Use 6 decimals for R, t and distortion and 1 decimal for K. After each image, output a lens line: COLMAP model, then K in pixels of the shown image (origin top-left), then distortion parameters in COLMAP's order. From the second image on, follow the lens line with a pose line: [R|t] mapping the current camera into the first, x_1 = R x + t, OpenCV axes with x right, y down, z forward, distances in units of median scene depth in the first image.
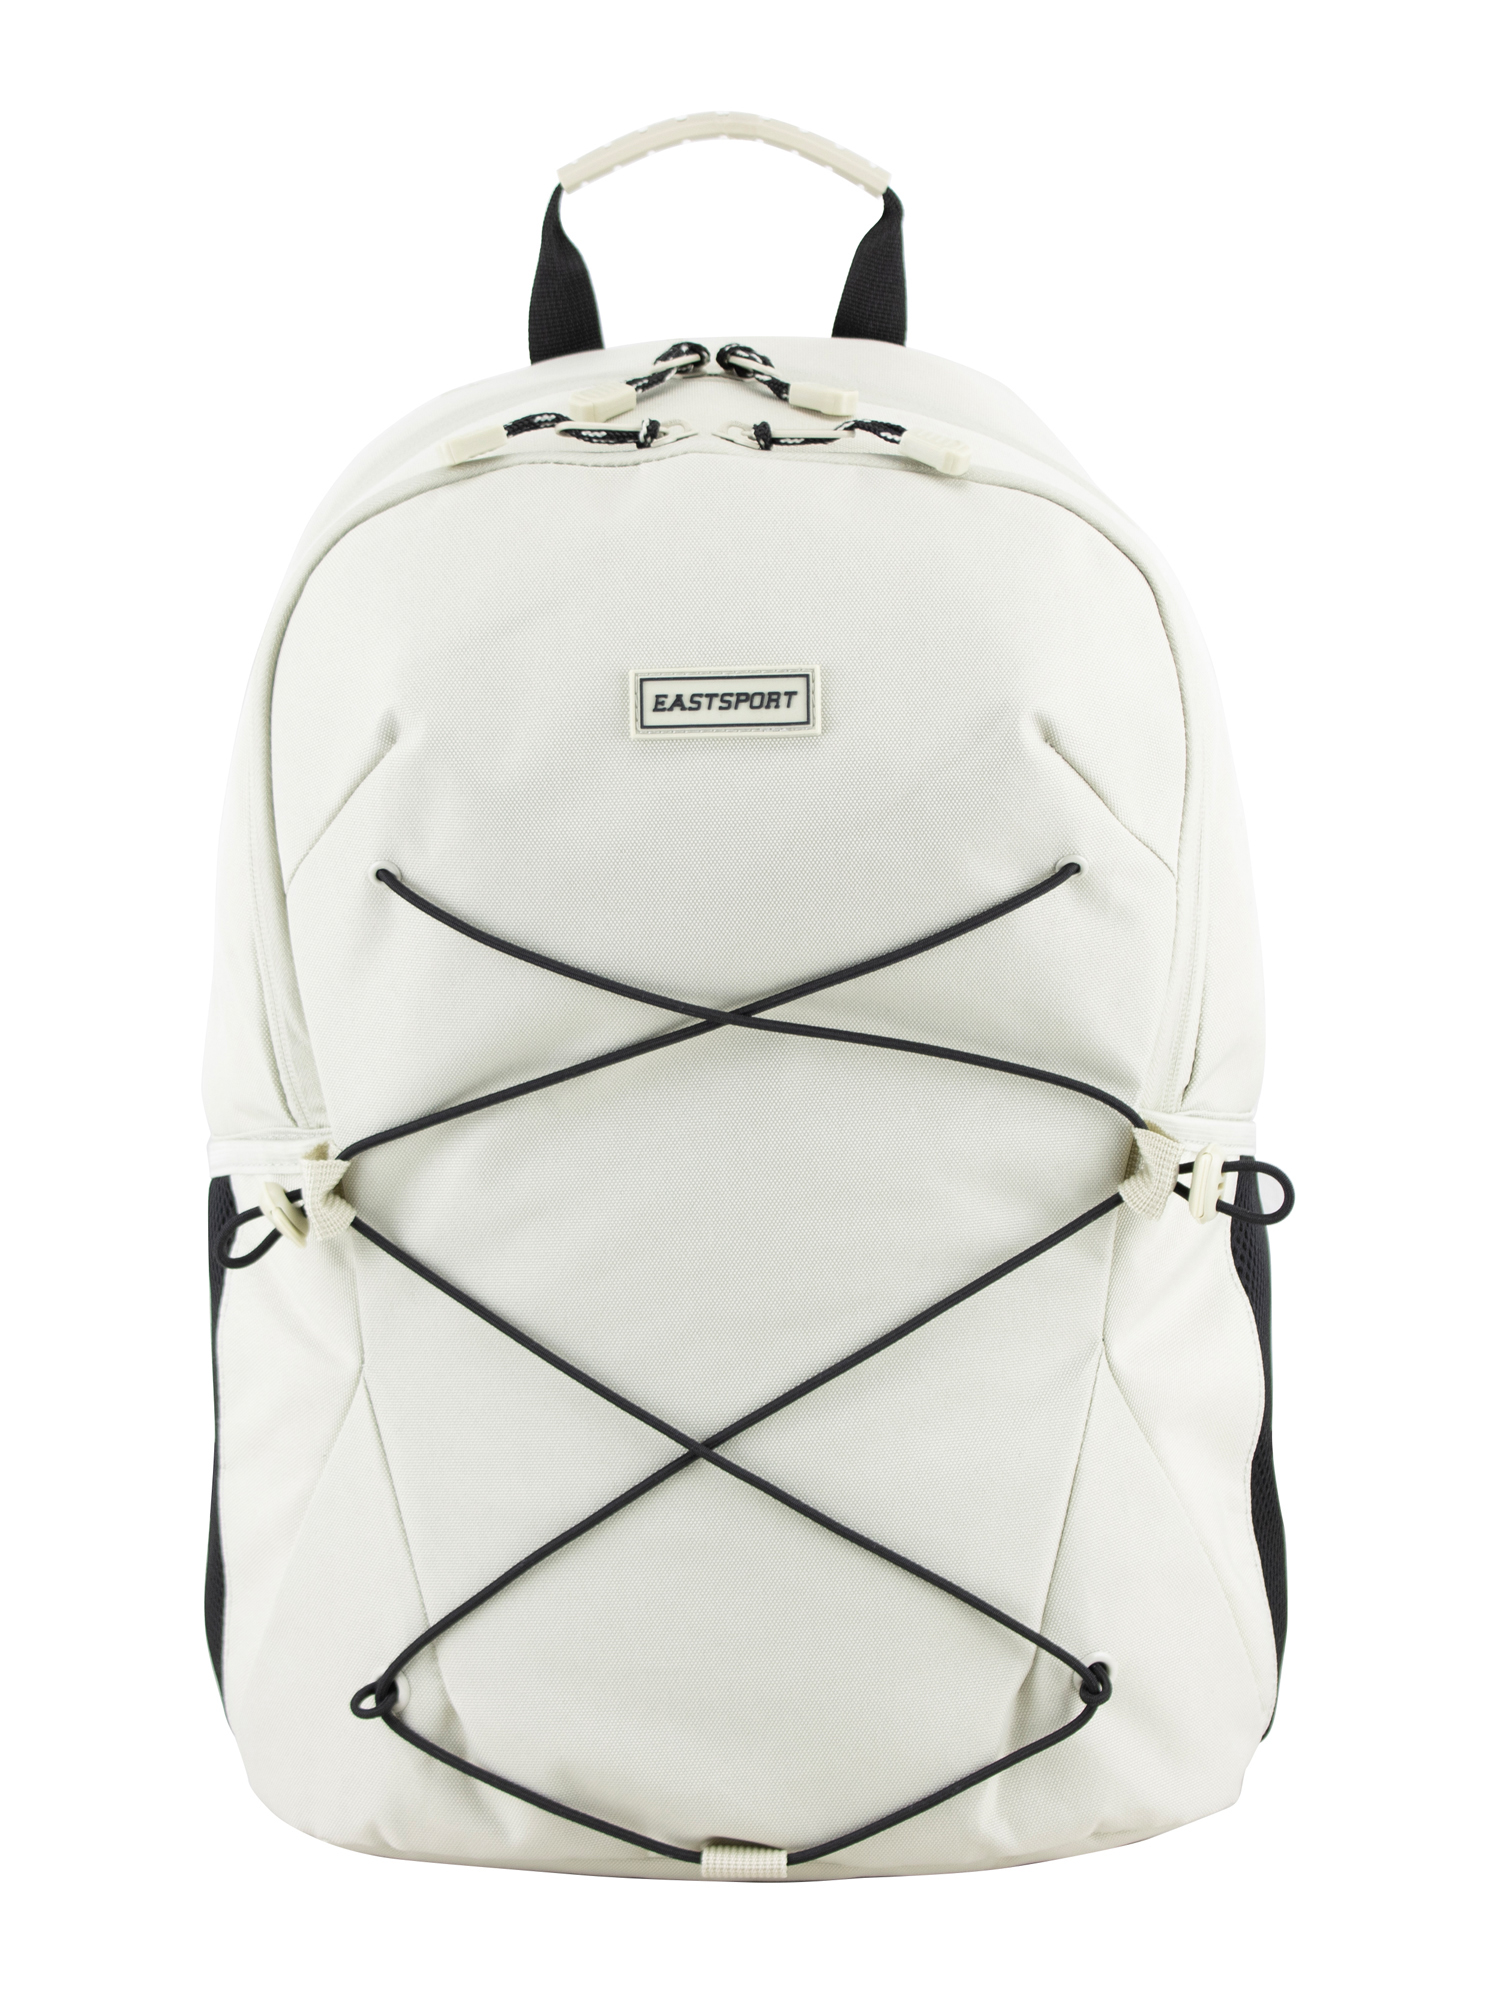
lens RADIAL K [[2191.6, 0, 750.7], [0, 2191.6, 998.9], [0, 0, 1]] dist [0.052195, 0.000000]
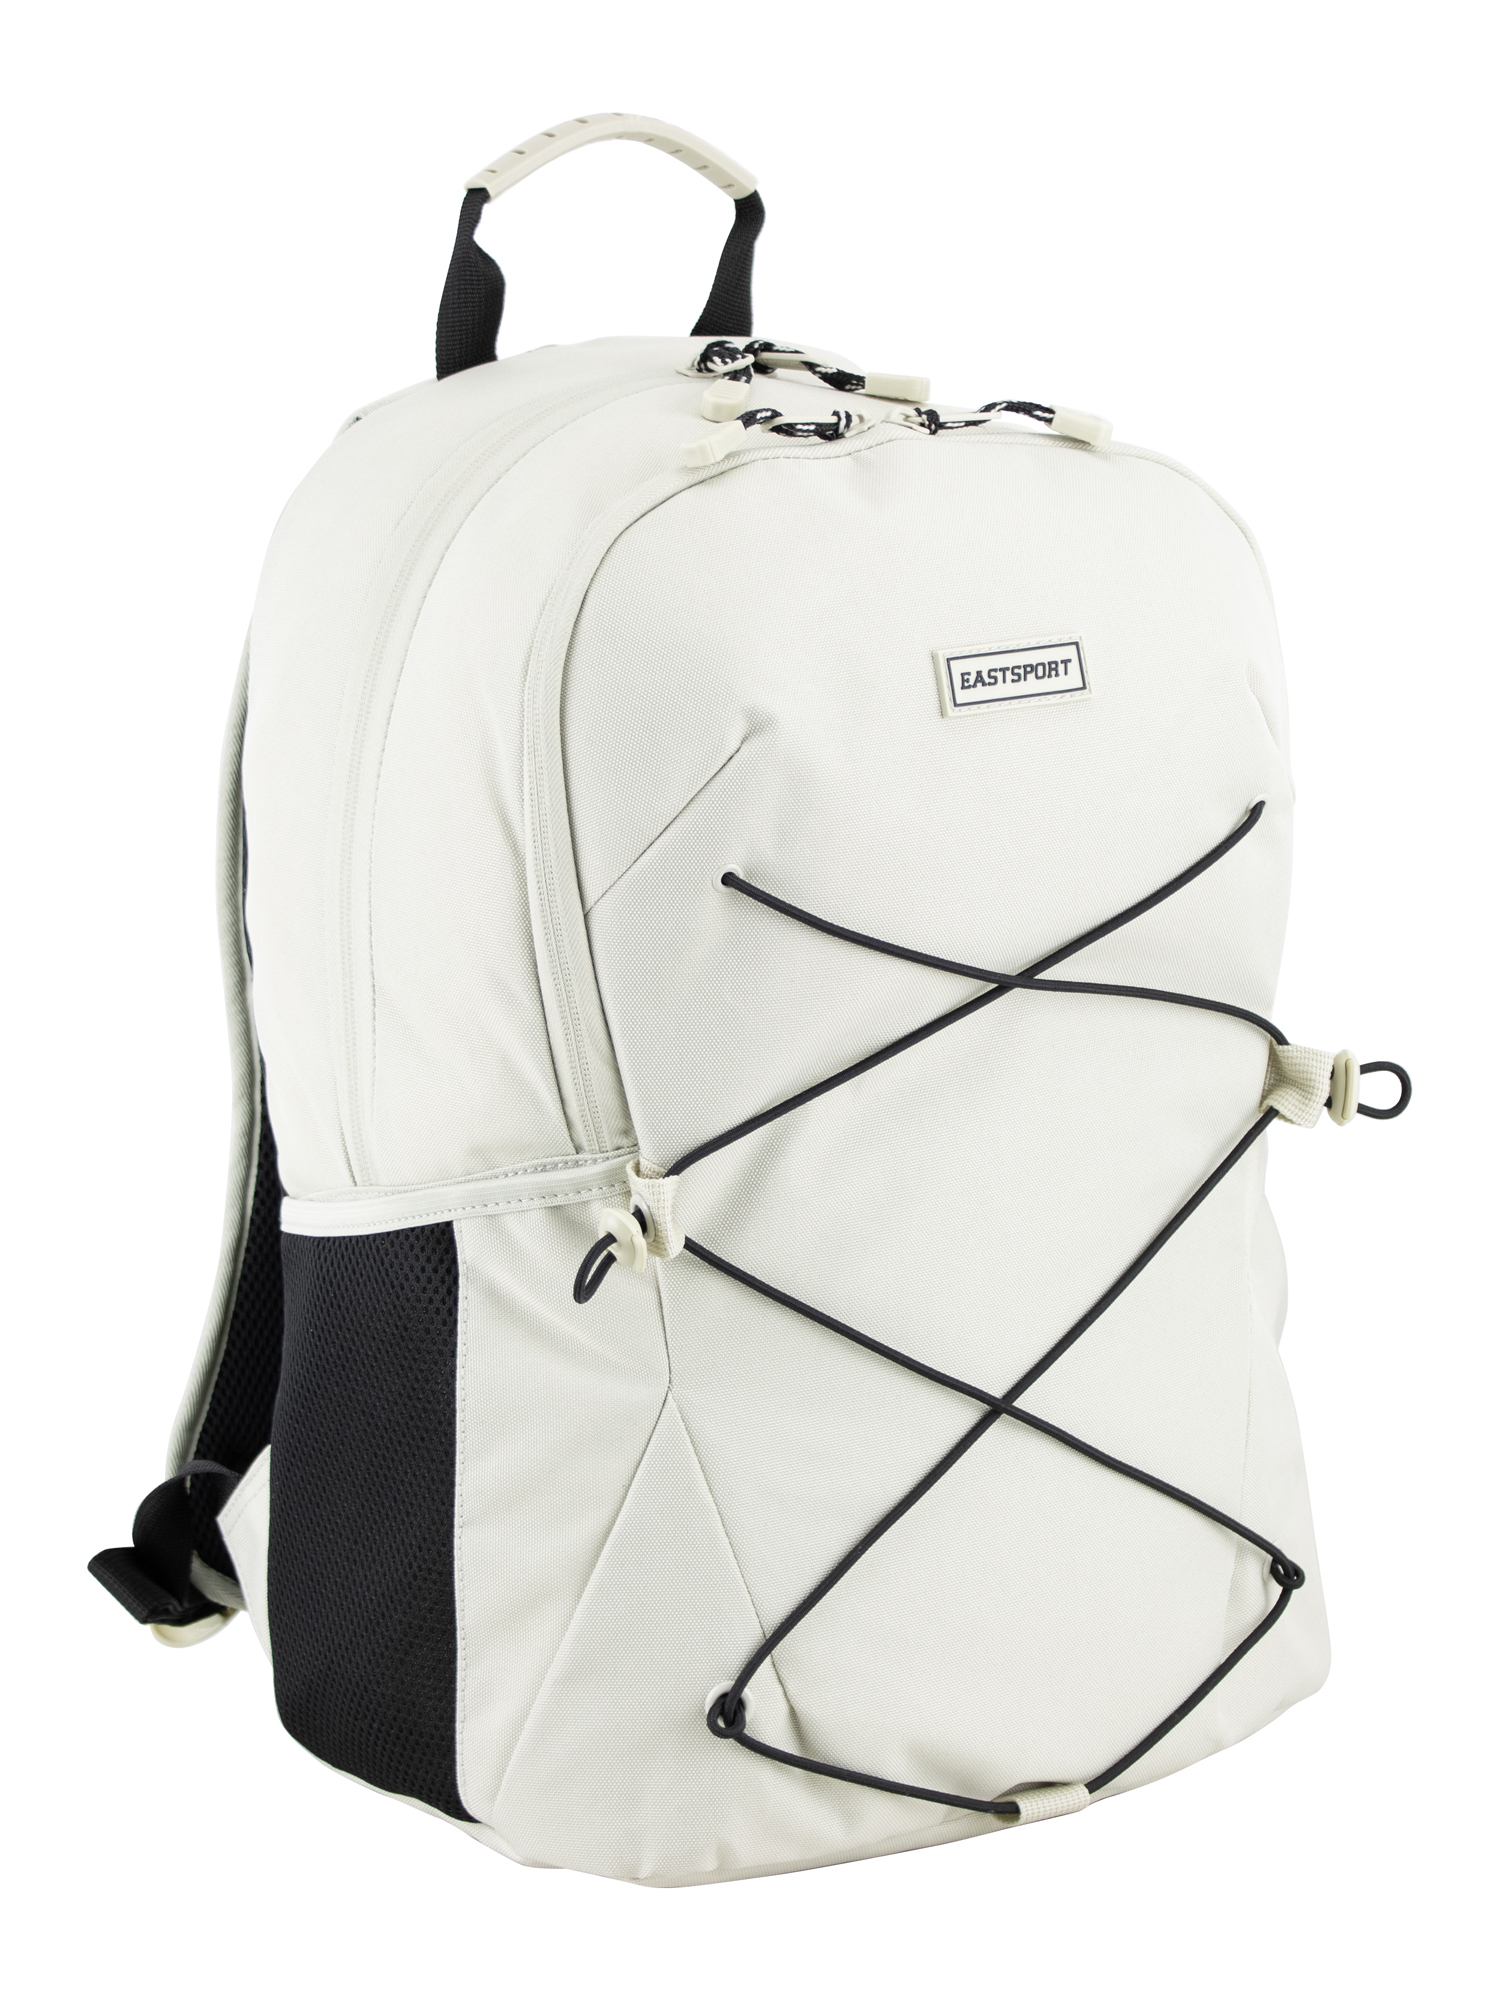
lens RADIAL K [[2191.6, 0, 745.1], [0, 2191.6, 988.5], [0, 0, 1]] dist [0.052195, 0.000000]
pose [[0.951251, -0.128177, 0.280522, -0.430585], [0.131480, 0.991293, 0.007096, -0.012541], [-0.278989, 0.030133, 0.959821, 0.046378]]
